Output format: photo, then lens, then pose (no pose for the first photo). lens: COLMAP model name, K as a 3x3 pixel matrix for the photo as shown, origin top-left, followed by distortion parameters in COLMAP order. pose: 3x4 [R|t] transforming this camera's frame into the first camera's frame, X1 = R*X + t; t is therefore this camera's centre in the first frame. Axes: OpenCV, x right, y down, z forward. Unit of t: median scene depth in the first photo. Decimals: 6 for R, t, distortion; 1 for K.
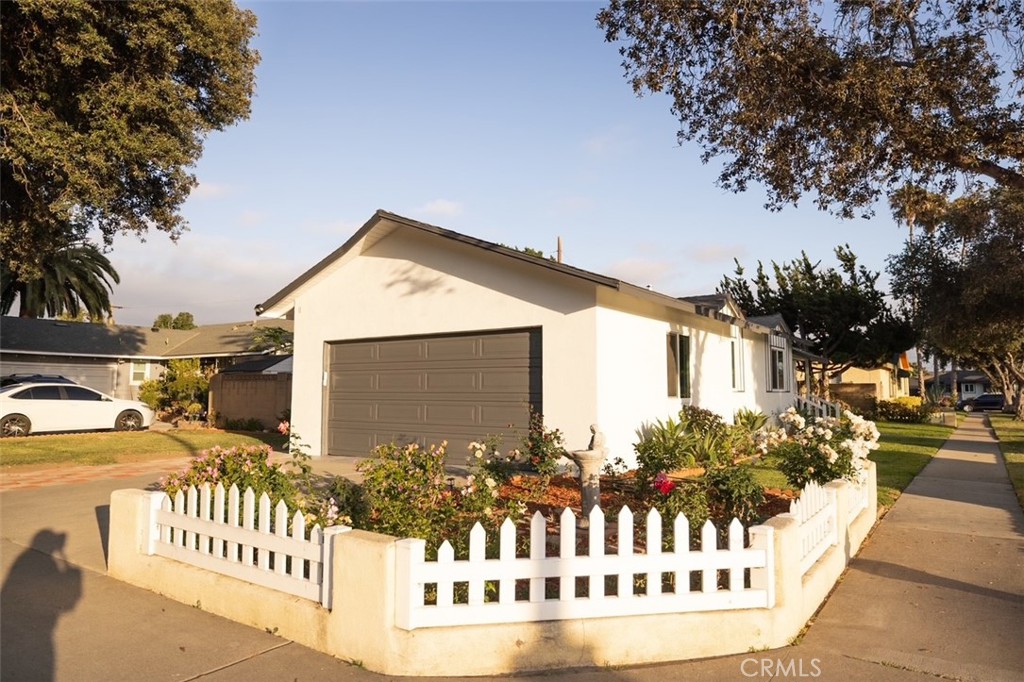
lens RADIAL K [[675.0, 0, 517.8], [0, 675.0, 335.9], [0, 0, 1]] dist [-0.005044, 0.000511]
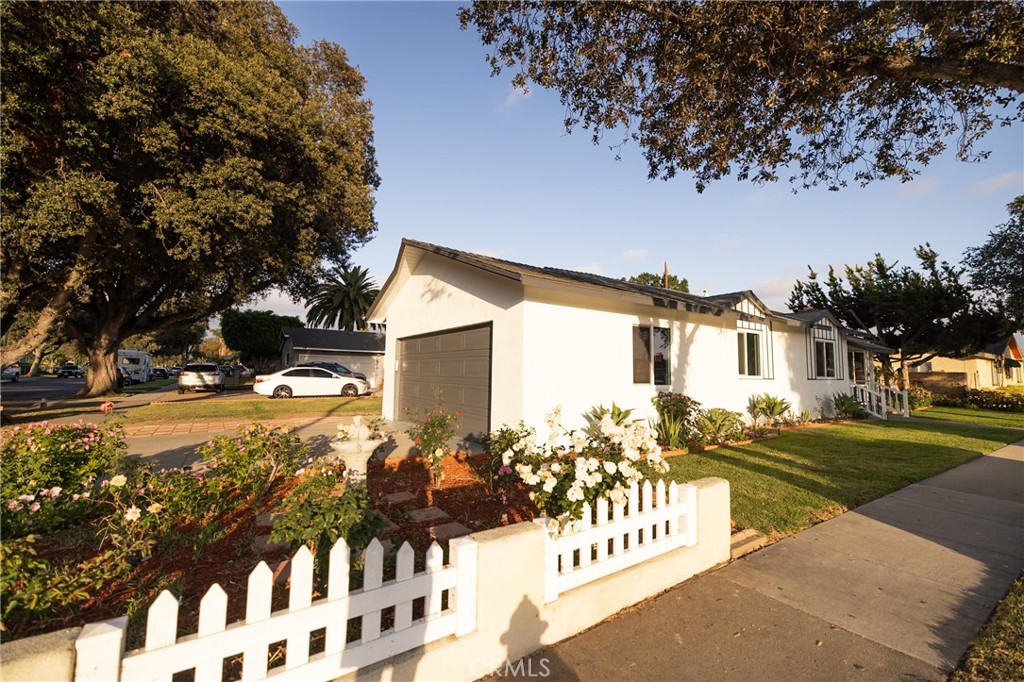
lens RADIAL K [[430.6, 0, 516.9], [0, 430.6, 338.9], [0, 0, 1]] dist [0.001901, 0.000373]
pose [[0.932926, -0.016674, -0.359682, 0.187454], [0.017383, 0.999848, -0.001263, 0.009716], [0.359648, -0.005074, 0.933074, 0.179821]]
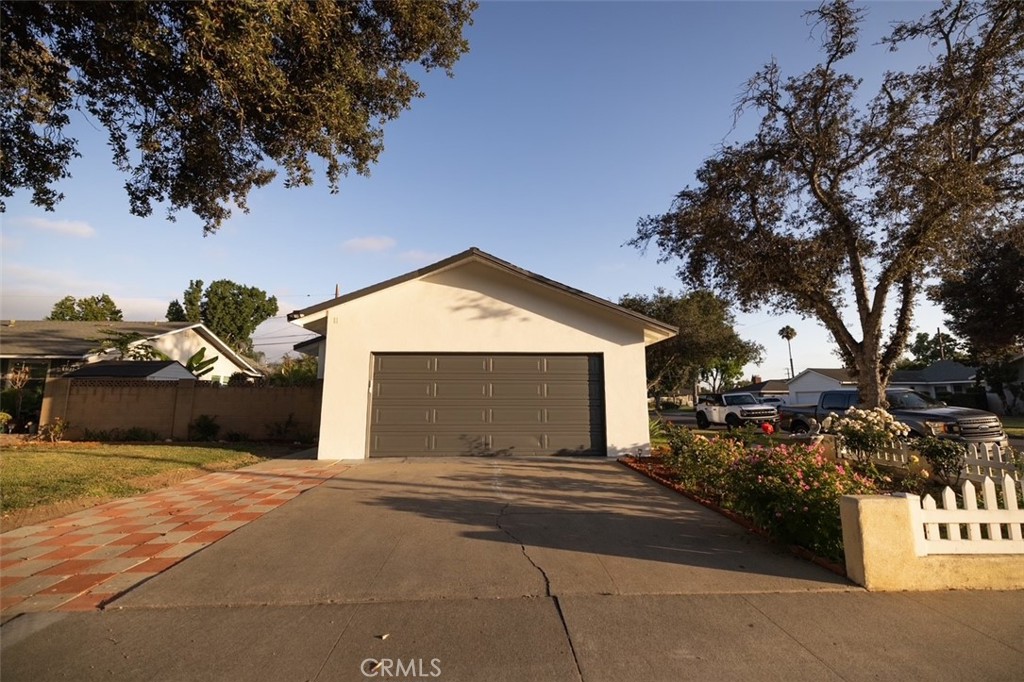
lens RADIAL K [[430.6, 0, 512.0], [0, 430.6, 338.8], [0, 0, 1]] dist [0.001901, 0.000373]
pose [[0.780137, 0.087648, 0.619439, -0.381791], [-0.050885, 0.995747, -0.076808, 0.020517], [-0.623536, 0.028400, 0.781278, 0.220939]]
